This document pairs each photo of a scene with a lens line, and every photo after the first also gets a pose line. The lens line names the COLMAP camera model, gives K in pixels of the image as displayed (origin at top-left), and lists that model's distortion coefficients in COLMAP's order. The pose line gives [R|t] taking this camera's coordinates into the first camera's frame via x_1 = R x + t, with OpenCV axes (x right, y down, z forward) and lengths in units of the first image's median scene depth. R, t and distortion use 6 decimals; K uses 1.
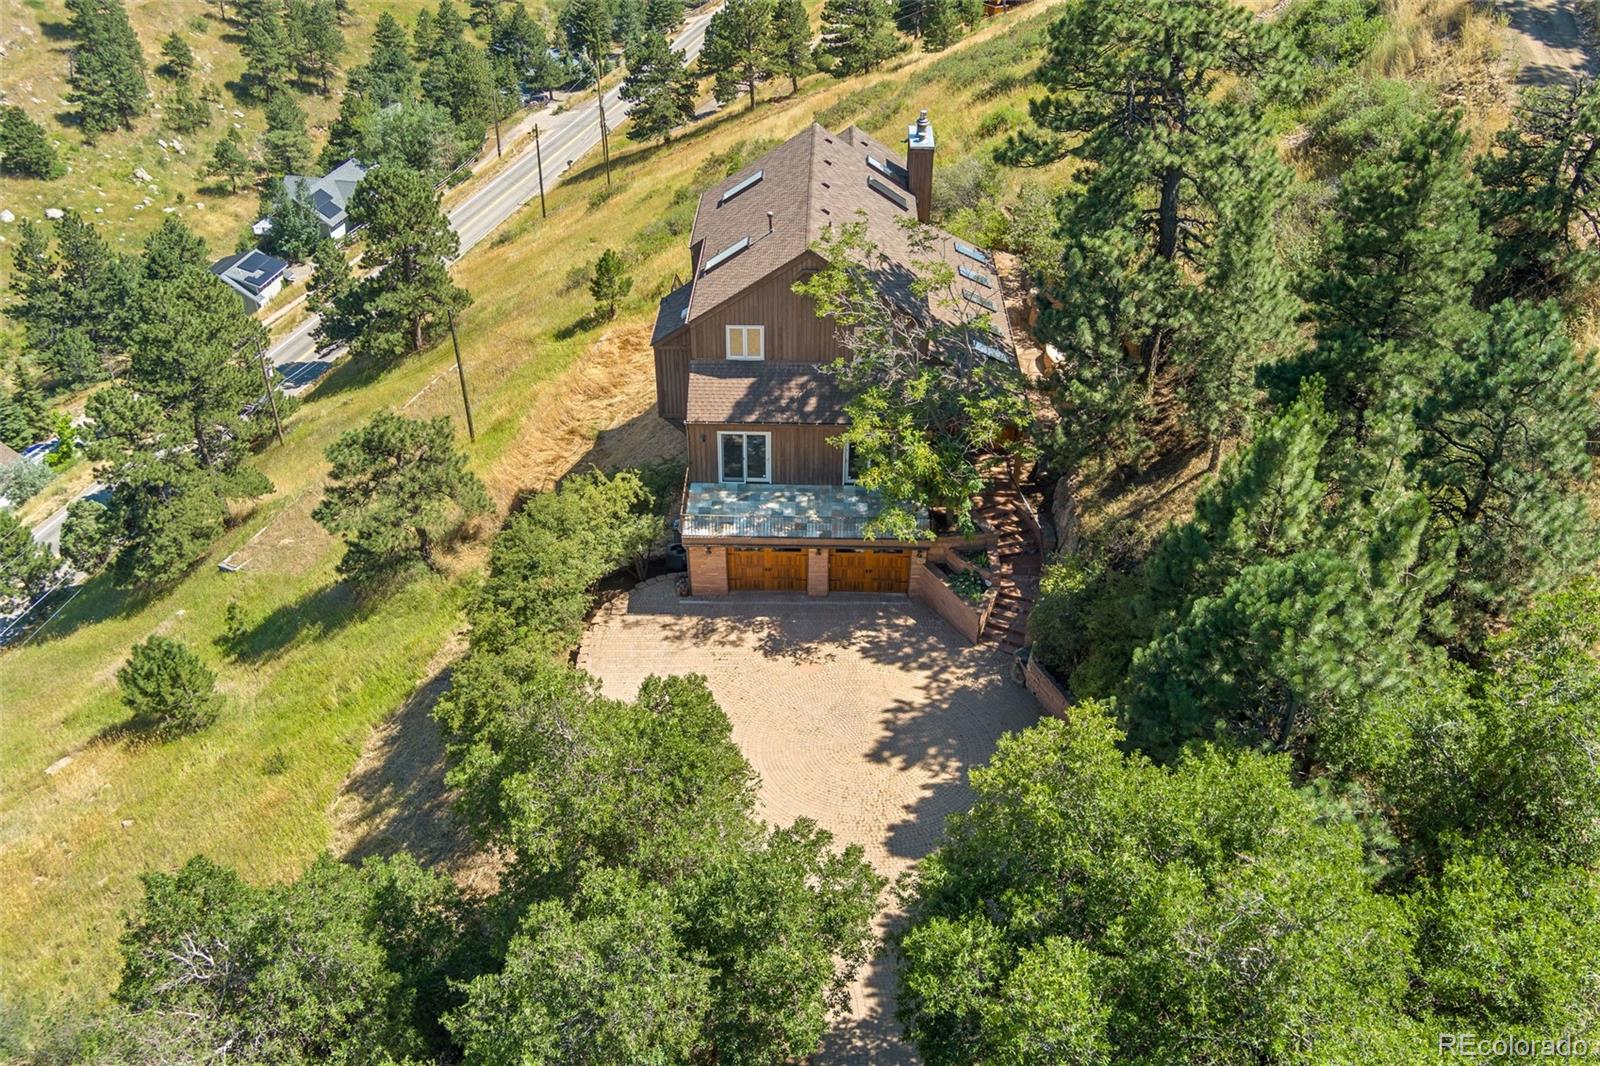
lens RADIAL K [[1313.1, 0, 798.1], [0, 1313.1, 525.8], [0, 0, 1]] dist [-0.069317, 0.013202]
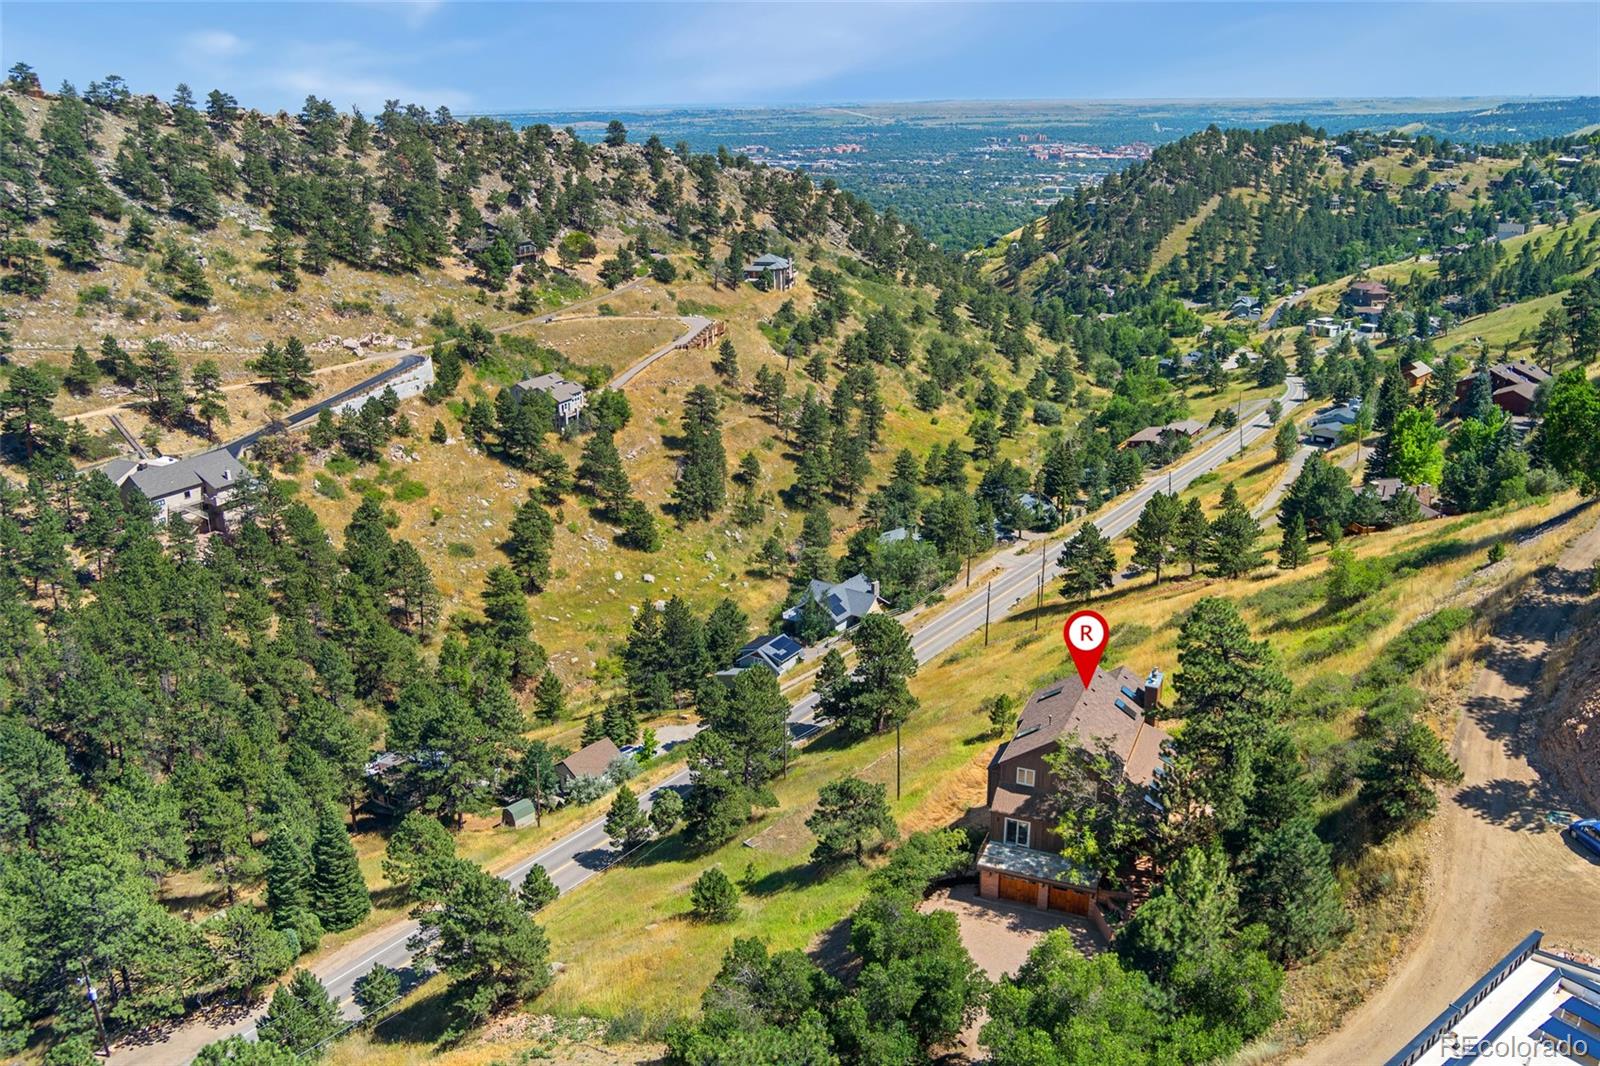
lens RADIAL K [[1313.1, 0, 798.1], [0, 1313.1, 525.8], [0, 0, 1]] dist [-0.069317, 0.013202]
pose [[0.927416, 0.110721, -0.357268, 0.143082], [-0.205809, 0.948641, -0.240255, 0.024120], [0.312318, 0.296345, 0.902572, -0.488729]]
